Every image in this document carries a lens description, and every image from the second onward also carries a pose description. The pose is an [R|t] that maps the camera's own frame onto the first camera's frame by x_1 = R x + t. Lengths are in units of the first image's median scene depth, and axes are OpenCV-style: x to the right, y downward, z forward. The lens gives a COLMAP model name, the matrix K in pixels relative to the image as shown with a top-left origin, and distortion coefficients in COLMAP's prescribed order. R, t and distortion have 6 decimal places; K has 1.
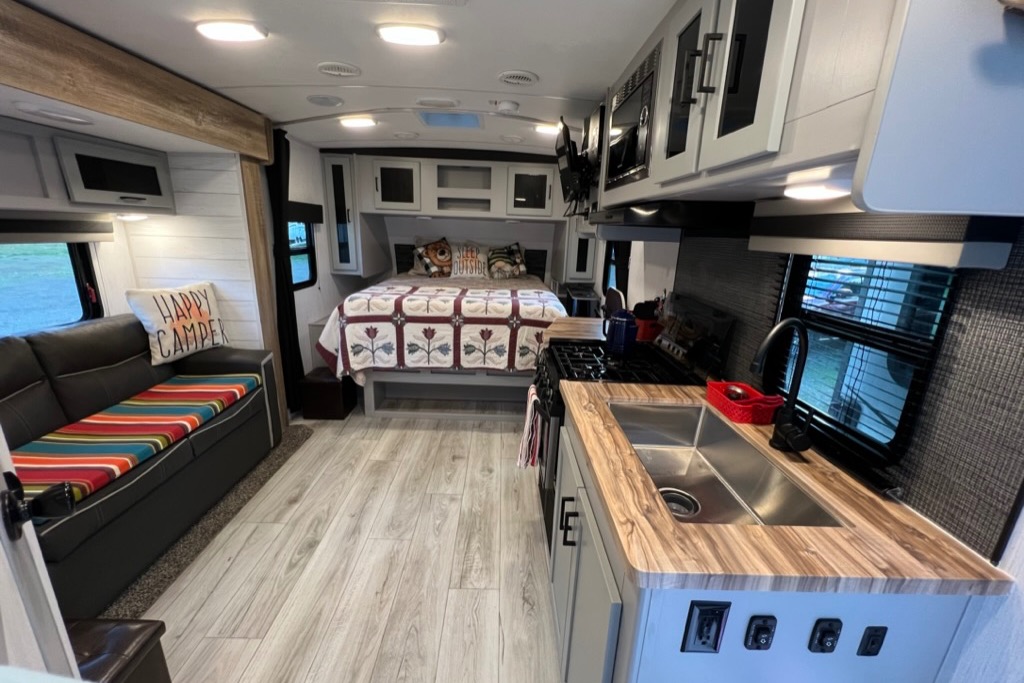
lens RADIAL K [[410.1, 0, 512.0], [0, 410.1, 341.5], [0, 0, 1]] dist [-0.001317, 0.000783]
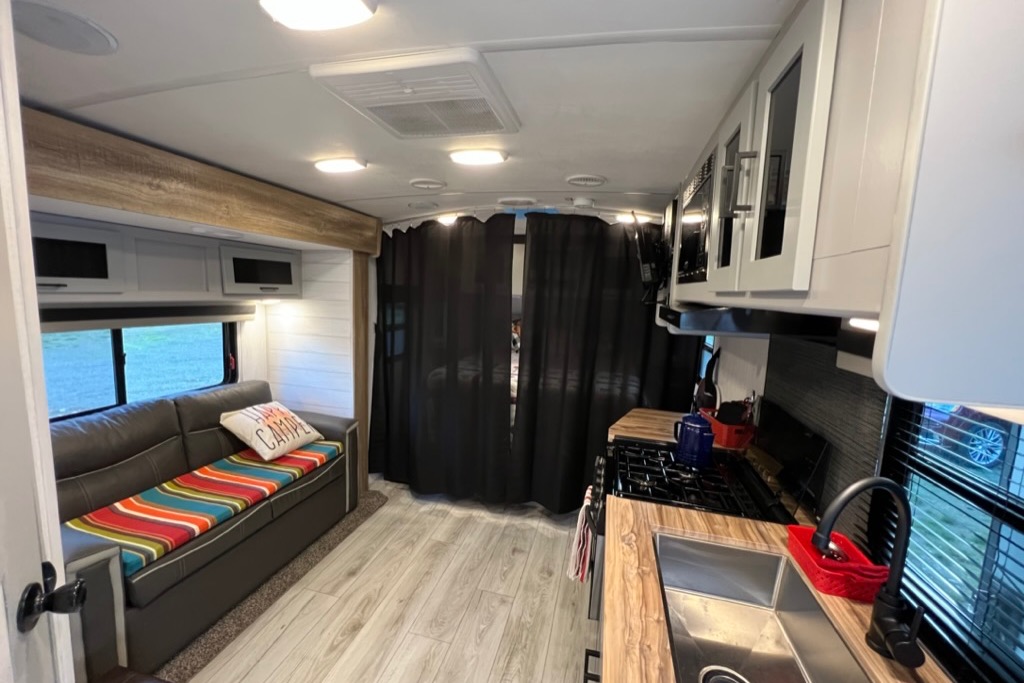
lens RADIAL K [[410.1, 0, 512.0], [0, 410.1, 341.5], [0, 0, 1]] dist [-0.001317, 0.000783]
pose [[0.966462, 0.036558, -0.254195, 0.103943], [-0.075816, 0.986315, -0.146403, -0.070734], [0.245364, 0.160765, 0.956008, 0.028759]]
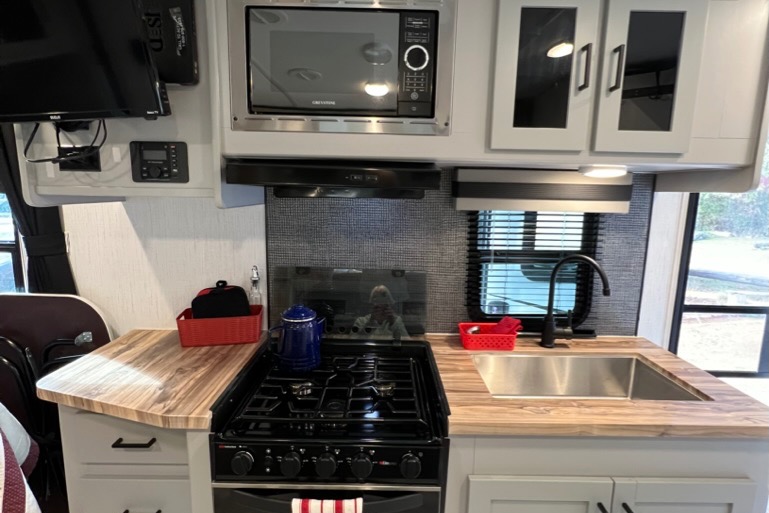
lens RADIAL K [[409.0, 0, 381.1], [0, 409.0, 253.6], [0, 0, 1]] dist [0.000018, 0.000588]
pose [[0.023060, -0.185273, 0.982417, -0.383675], [0.248210, 0.952971, 0.173893, -0.243402], [-0.968432, 0.239836, 0.067962, 0.785320]]
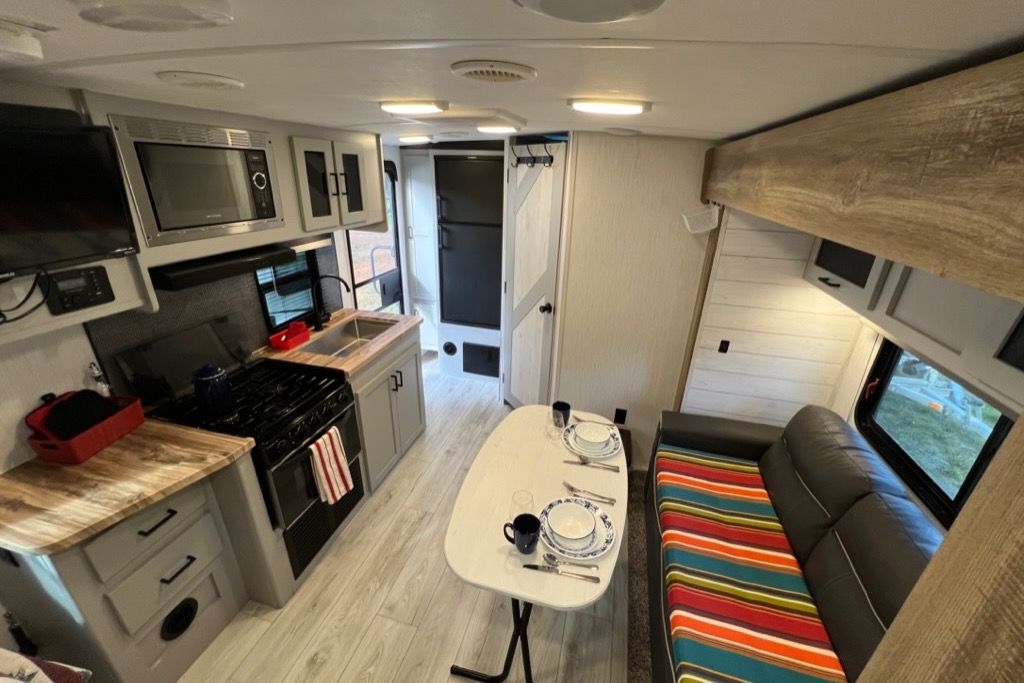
lens RADIAL K [[410.1, 0, 512.0], [0, 410.1, 341.5], [0, 0, 1]] dist [-0.001317, 0.000783]
pose [[-0.958896, -0.164568, 0.231162, -0.570268], [0.014602, 0.784947, 0.619391, -0.665033], [-0.283382, 0.597307, -0.750279, 1.441687]]
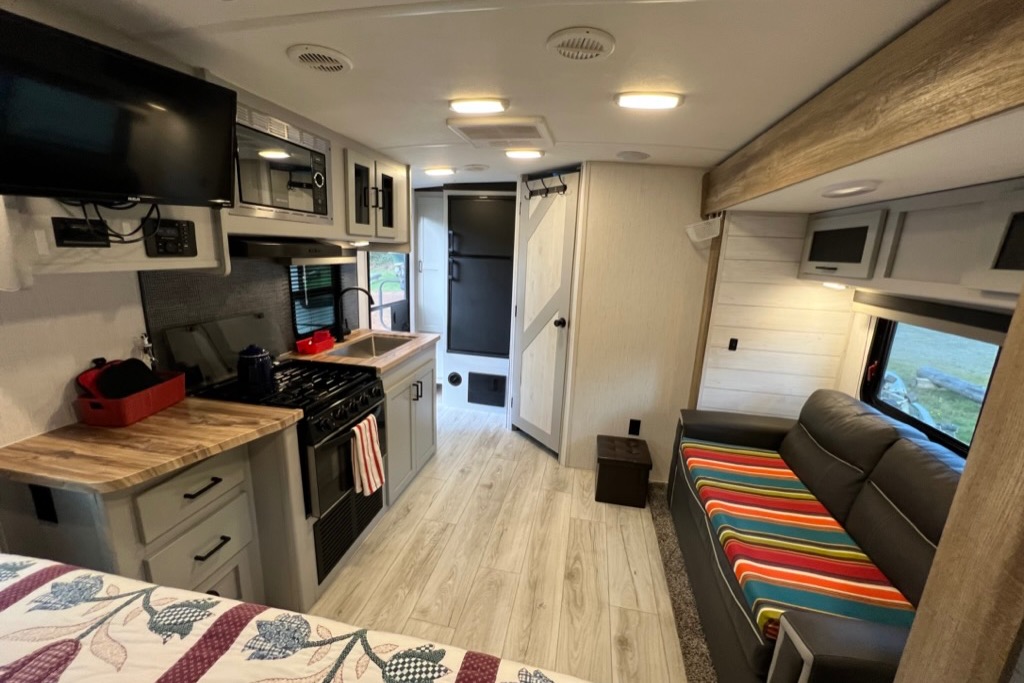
lens RADIAL K [[410.1, 0, 512.0], [0, 410.1, 341.5], [0, 0, 1]] dist [-0.001317, 0.000783]
pose [[-0.973630, -0.120794, 0.193529, -0.464640], [-0.015312, 0.881006, 0.472858, -0.523906], [-0.227619, 0.457425, -0.859623, 1.635539]]
